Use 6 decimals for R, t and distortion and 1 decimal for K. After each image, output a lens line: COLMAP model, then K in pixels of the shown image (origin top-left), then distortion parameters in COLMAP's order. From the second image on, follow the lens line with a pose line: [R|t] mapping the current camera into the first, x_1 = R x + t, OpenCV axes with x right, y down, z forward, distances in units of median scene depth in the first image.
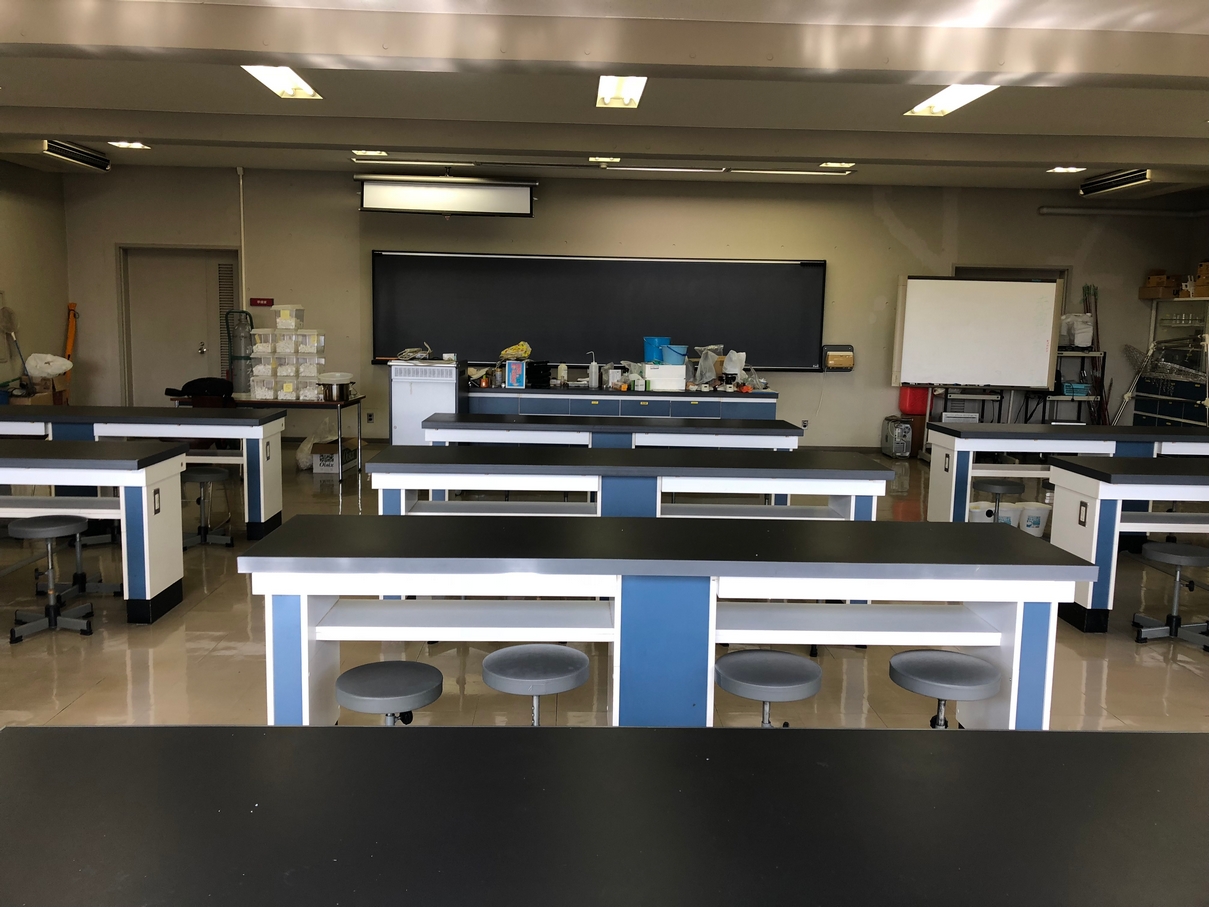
lens RADIAL K [[995.4, 0, 614.0], [0, 995.4, 456.8], [0, 0, 1]] dist [0.061644, -0.081821]
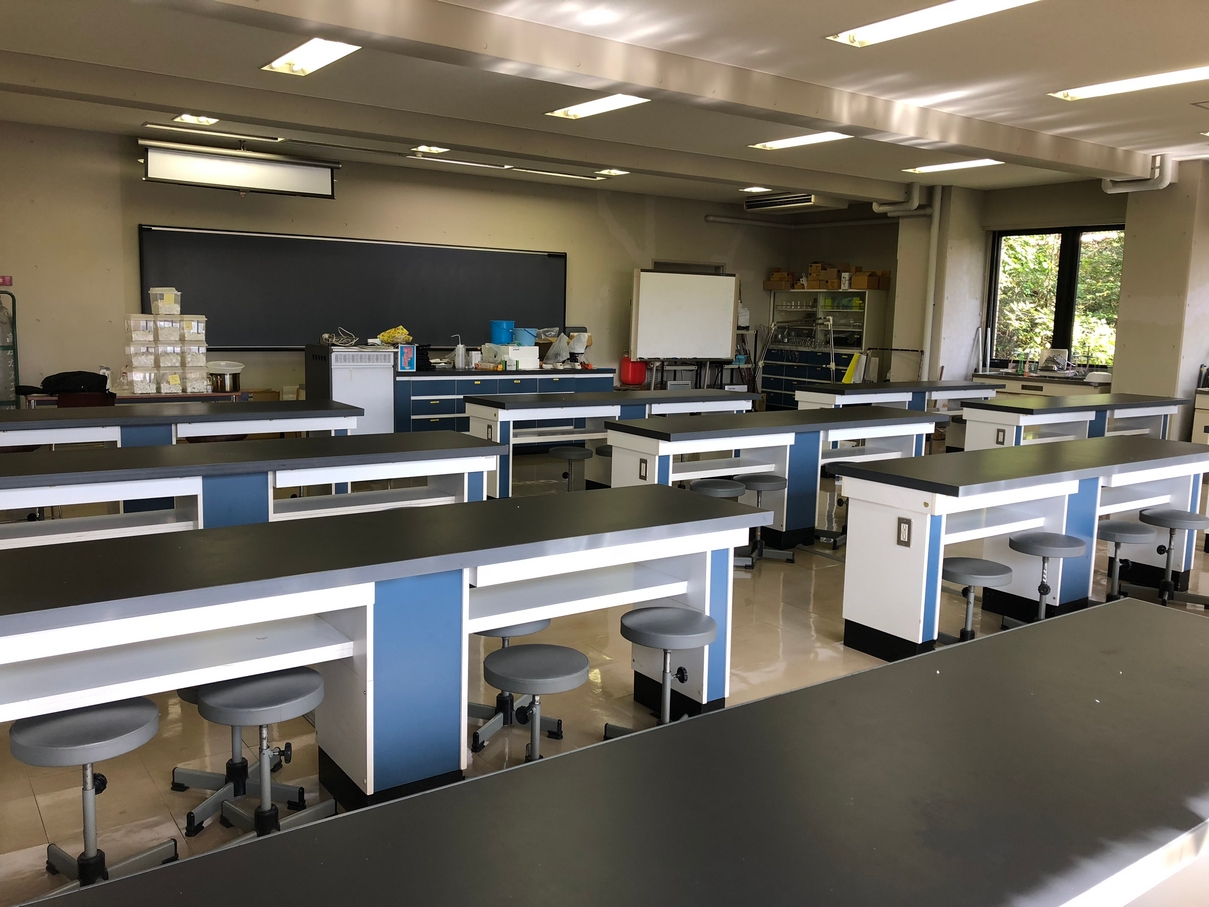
lens RADIAL K [[995.4, 0, 605.9], [0, 995.4, 448.0], [0, 0, 1]] dist [0.061644, -0.081821]
pose [[0.835761, -0.075195, 0.543920, -0.419262], [0.067976, 0.997128, 0.033402, -0.009236], [-0.544869, 0.009057, 0.838472, 0.022743]]
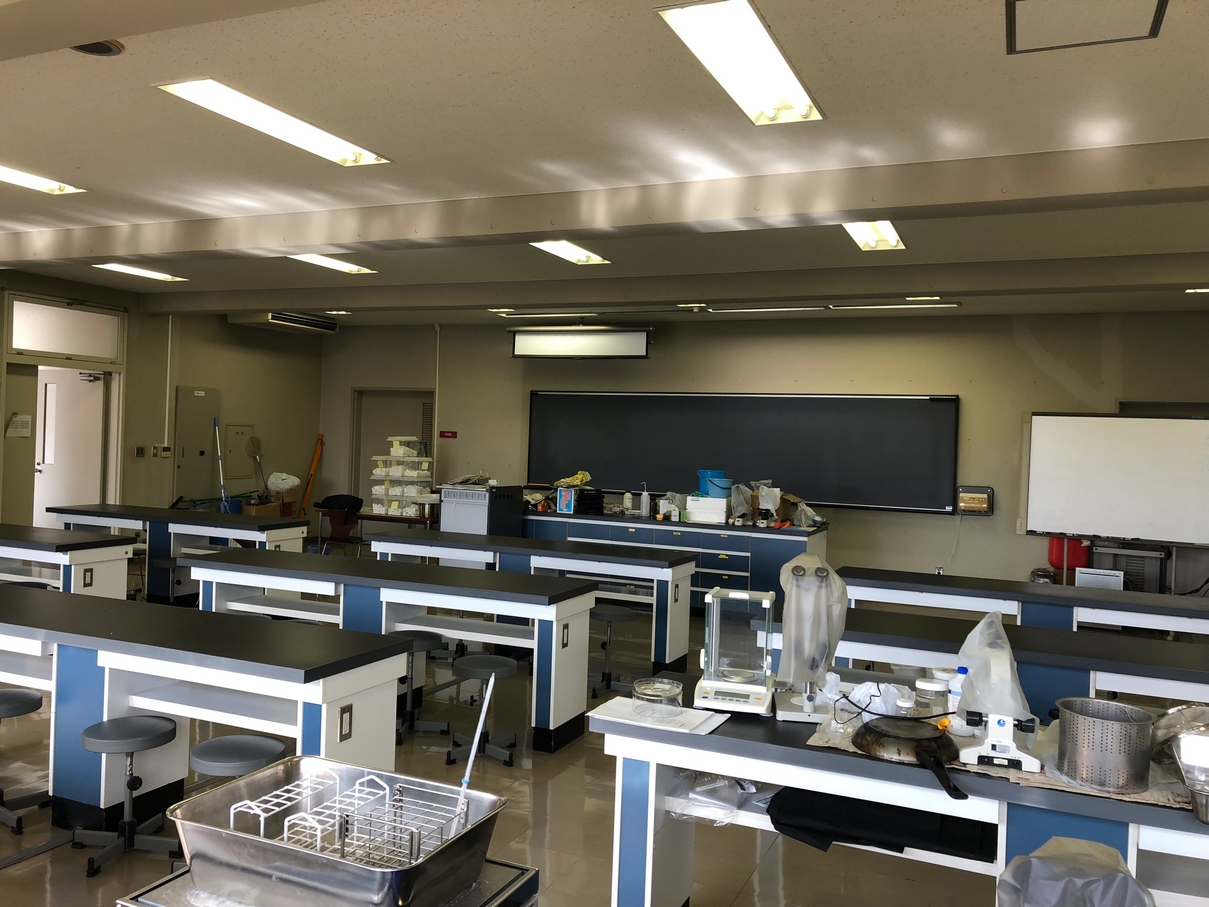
lens RADIAL K [[995.4, 0, 595.0], [0, 995.4, 458.7], [0, 0, 1]] dist [0.061644, -0.081821]
pose [[0.896505, 0.019948, -0.442584, 0.349311], [-0.078002, 0.990487, -0.113360, -0.006232], [0.436112, 0.136150, 0.889533, 0.032159]]
